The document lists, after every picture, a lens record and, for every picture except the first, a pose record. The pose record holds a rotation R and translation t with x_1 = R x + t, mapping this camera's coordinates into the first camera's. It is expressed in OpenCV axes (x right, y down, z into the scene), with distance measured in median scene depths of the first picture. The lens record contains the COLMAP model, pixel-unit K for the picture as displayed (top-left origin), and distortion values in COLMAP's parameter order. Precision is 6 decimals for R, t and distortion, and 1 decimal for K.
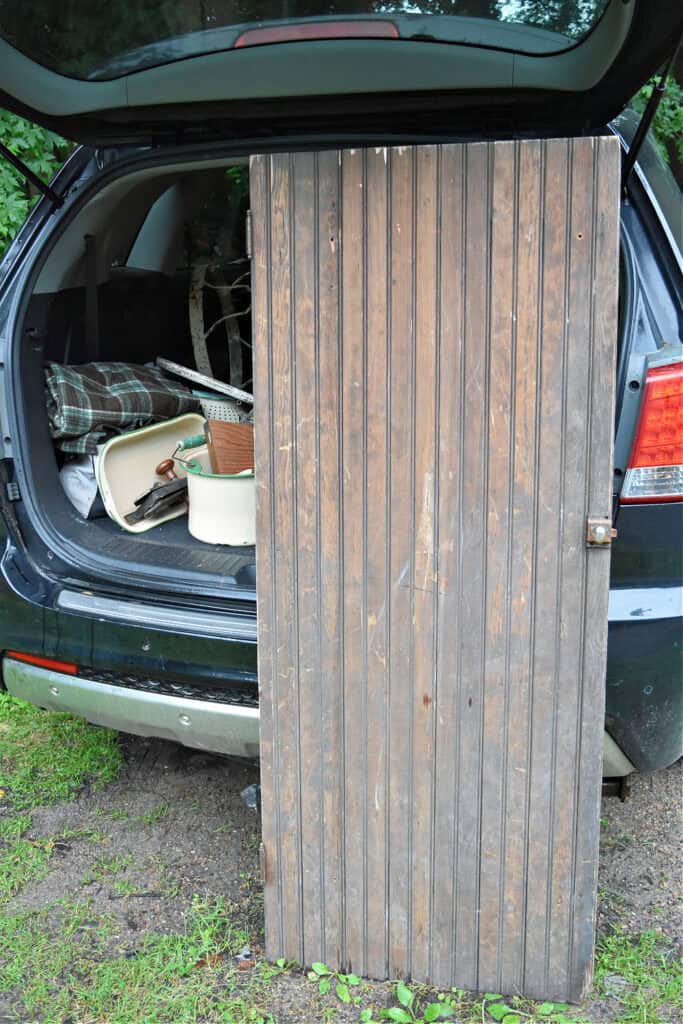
lens RADIAL K [[1063.3, 0, 340.7], [0, 1063.3, 510.6], [0, 0, 1]] dist [-0.059724, 0.000000]
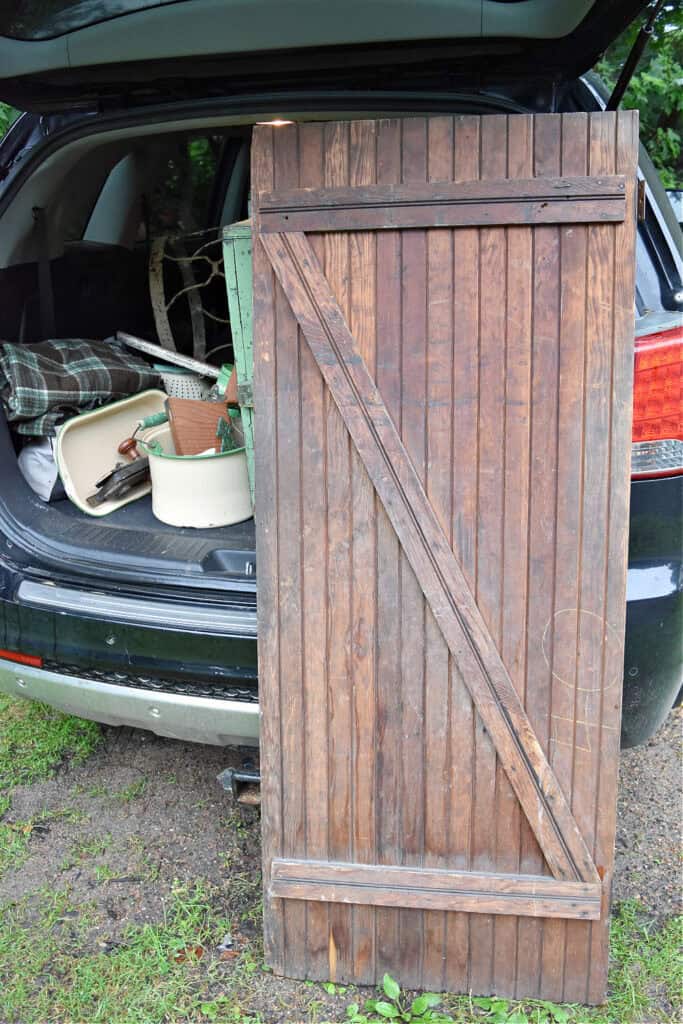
lens RADIAL K [[923.7, 0, 344.1], [0, 923.7, 512.0], [0, 0, 1]] dist [-0.076265, 0.001223]
pose [[0.998564, -0.030586, 0.043991, -0.005304], [0.027751, 0.997586, 0.063662, -0.031177], [-0.045832, -0.062350, 0.997001, 0.154865]]
